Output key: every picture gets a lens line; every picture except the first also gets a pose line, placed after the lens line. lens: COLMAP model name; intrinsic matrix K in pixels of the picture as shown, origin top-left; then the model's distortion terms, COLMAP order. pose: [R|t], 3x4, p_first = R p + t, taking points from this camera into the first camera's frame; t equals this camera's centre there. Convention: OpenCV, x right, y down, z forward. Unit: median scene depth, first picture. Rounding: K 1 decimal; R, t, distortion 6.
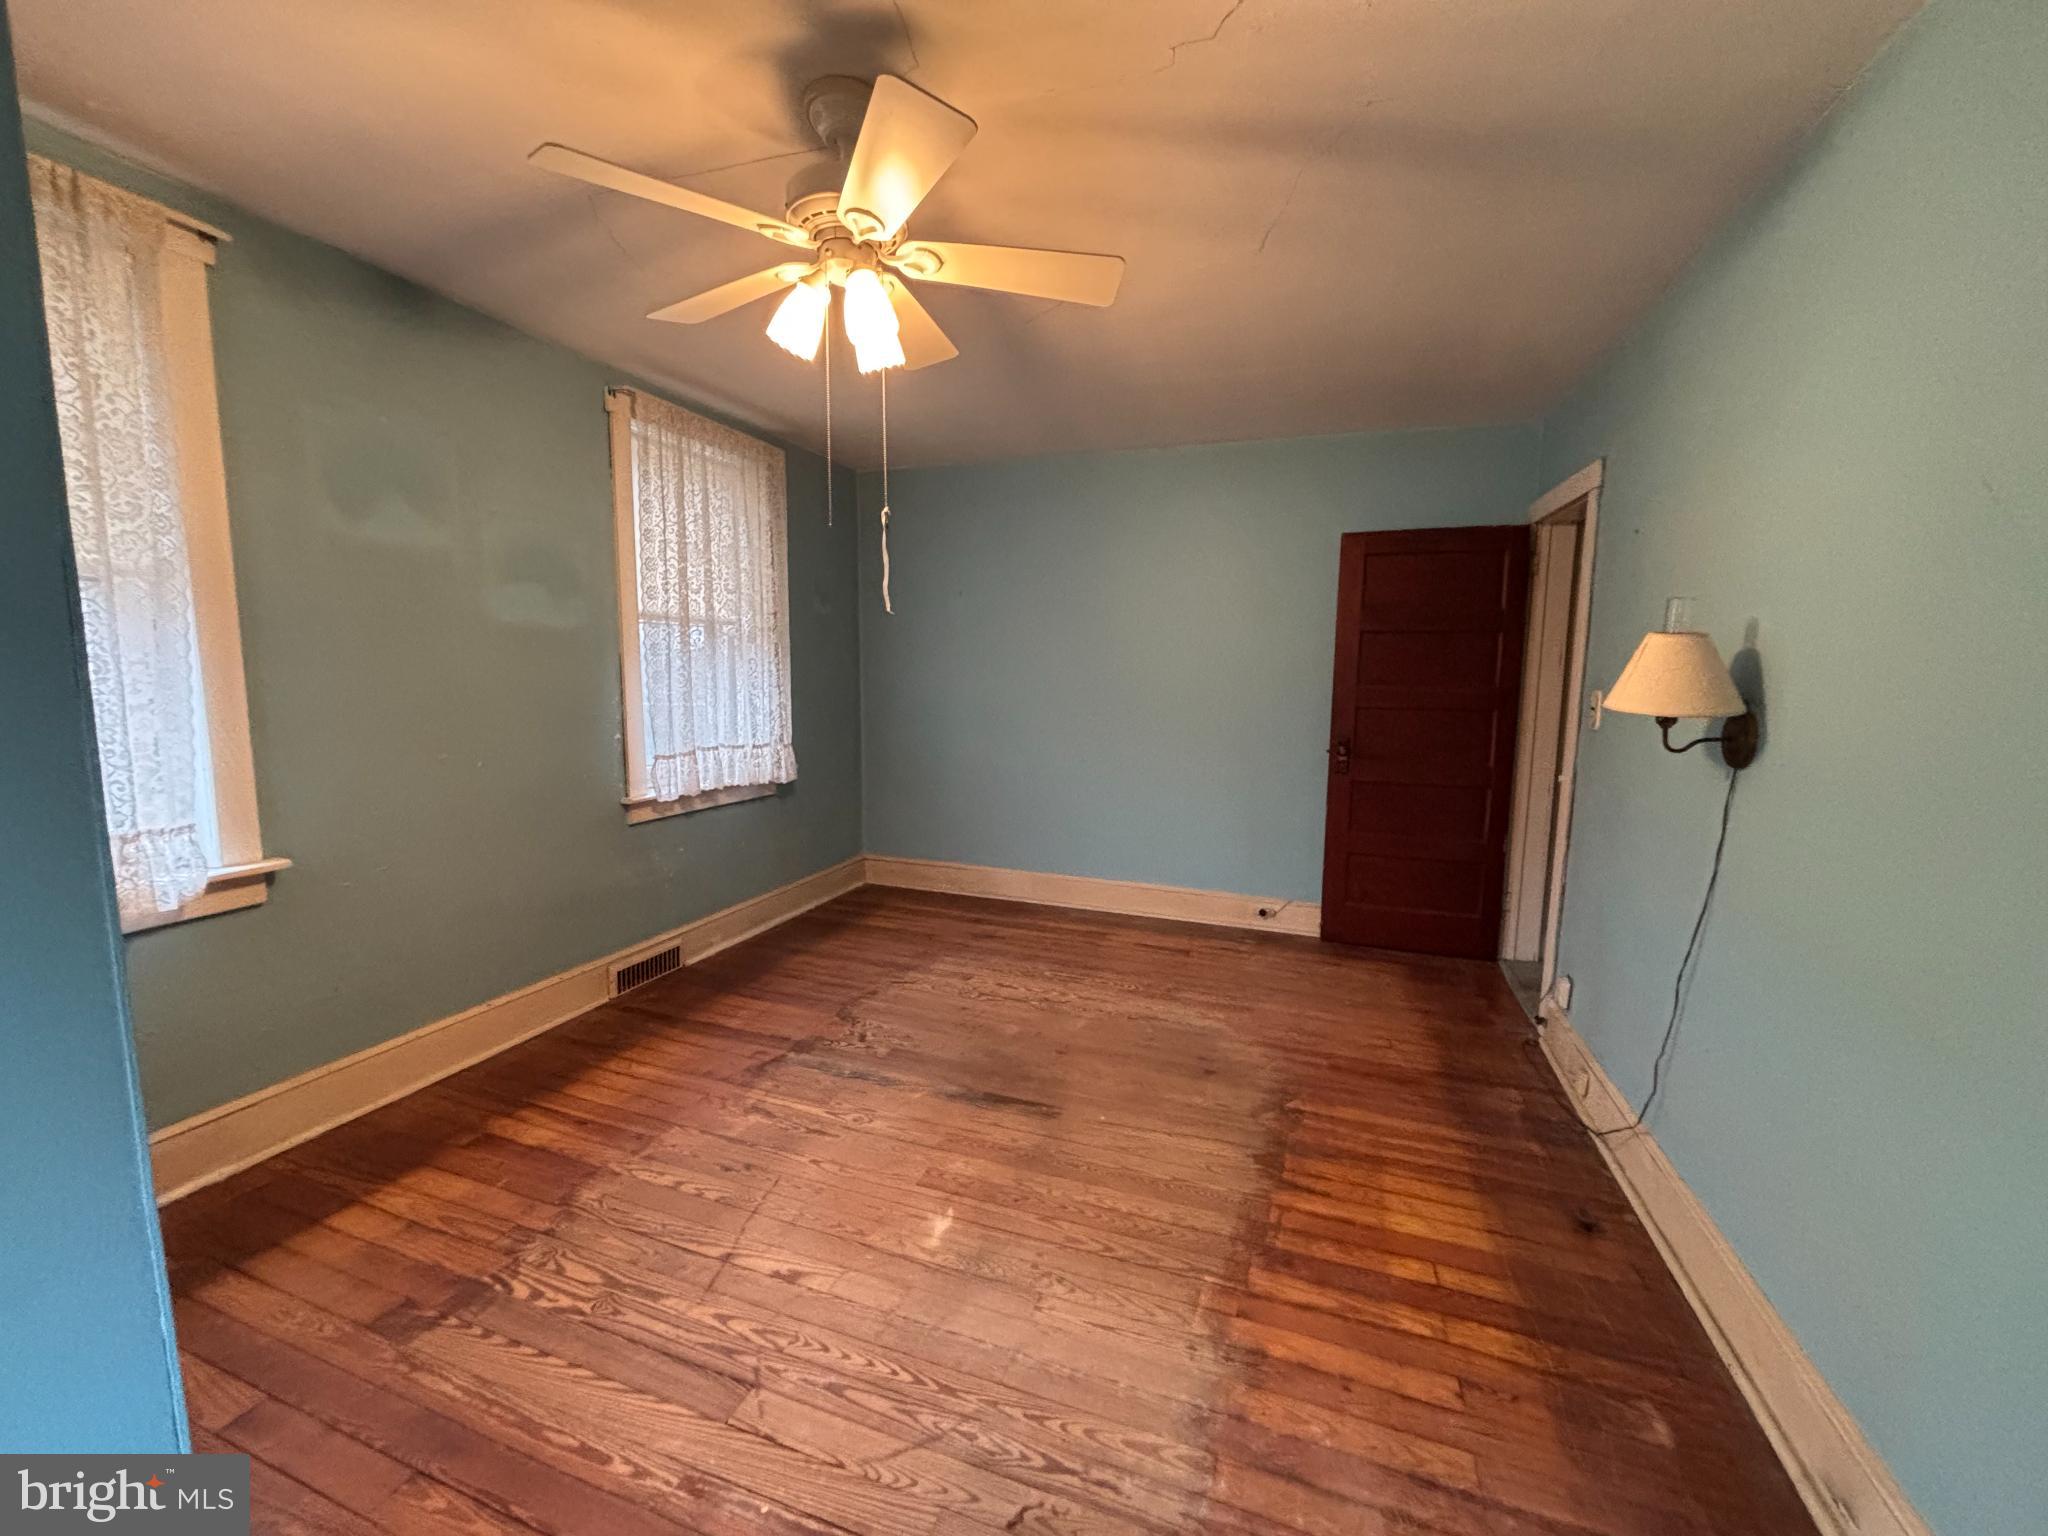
lens RADIAL K [[827.8, 0, 1017.8], [0, 827.8, 767.3], [0, 0, 1]] dist [0.000561, -0.000623]
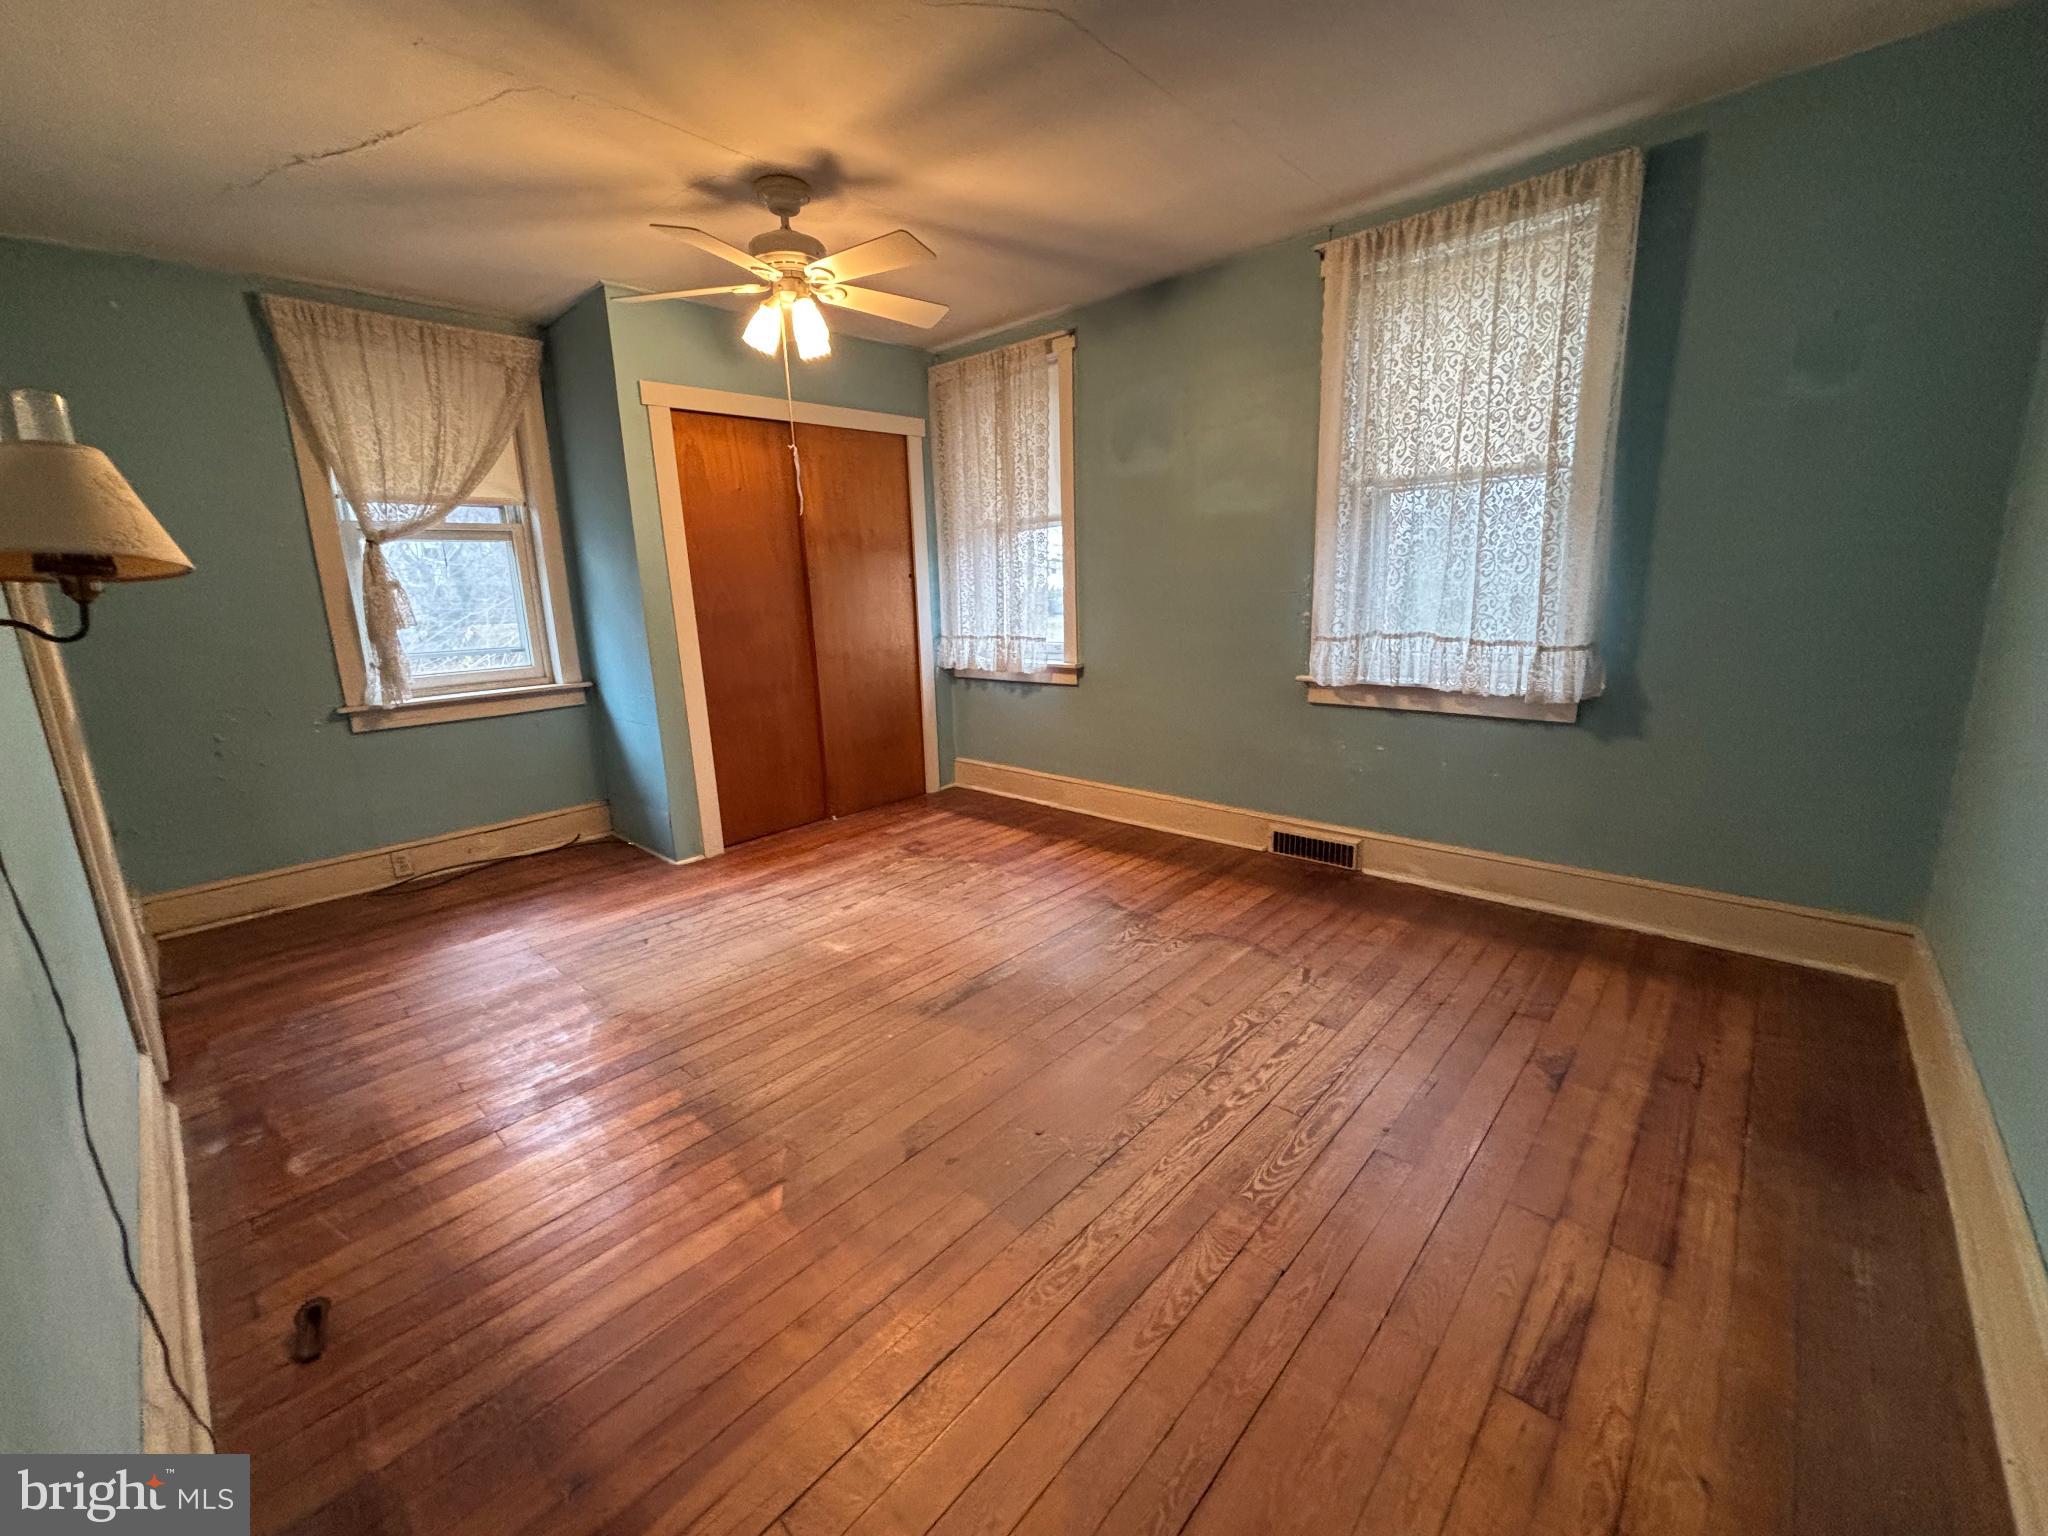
lens RADIAL K [[827.8, 0, 1017.8], [0, 827.8, 767.3], [0, 0, 1]] dist [0.000561, -0.000623]
pose [[-0.399867, 0.198217, -0.894883, 0.667057], [-0.082559, 0.964578, 0.250545, -0.087617], [0.912847, 0.174065, -0.369339, 1.168551]]
